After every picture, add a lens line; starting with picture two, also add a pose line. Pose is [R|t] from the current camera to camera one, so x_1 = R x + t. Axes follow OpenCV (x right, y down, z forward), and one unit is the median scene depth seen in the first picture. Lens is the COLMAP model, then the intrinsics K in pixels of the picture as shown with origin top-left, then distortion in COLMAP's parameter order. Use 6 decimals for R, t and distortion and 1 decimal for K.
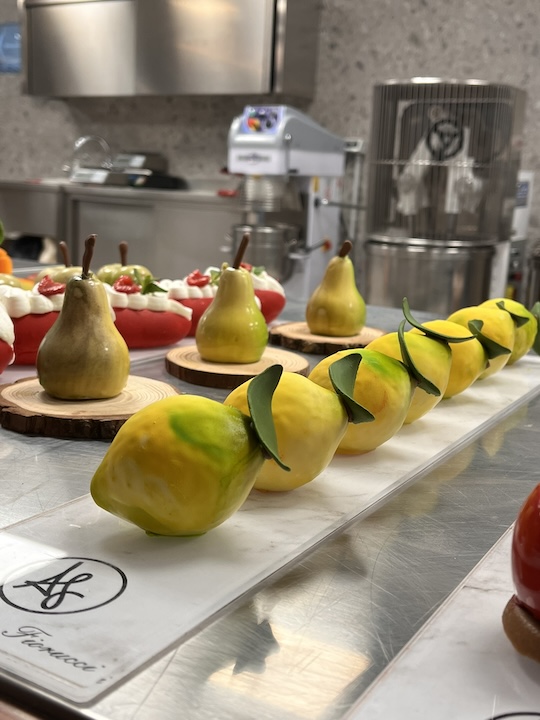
lens RADIAL K [[826.8, 0, 270.0], [0, 826.8, 360.0], [0, 0, 1]] dist [0.003871, -0.023149]
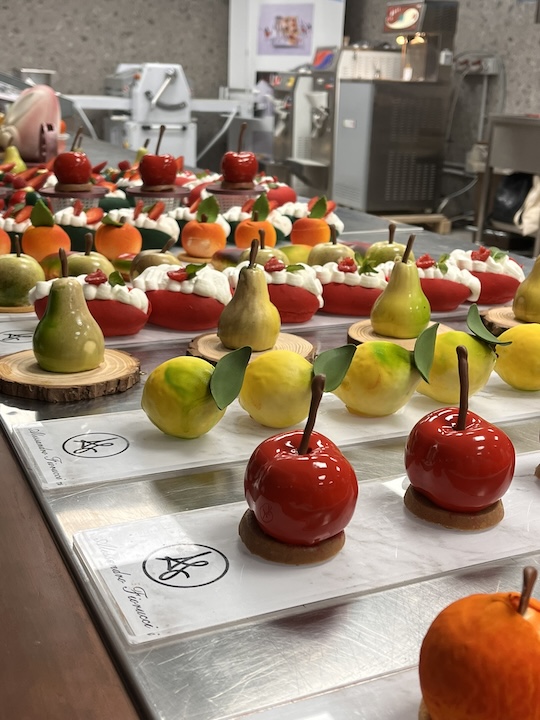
lens RADIAL K [[860.7, 0, 270.0], [0, 860.7, 360.0], [0, 0, 1]] dist [0.028836, -0.014910]
pose [[0.824398, 0.143006, -0.547647, 0.665439], [-0.101357, 0.989215, 0.105733, -0.102854], [0.556861, -0.031658, 0.830002, -0.250466]]
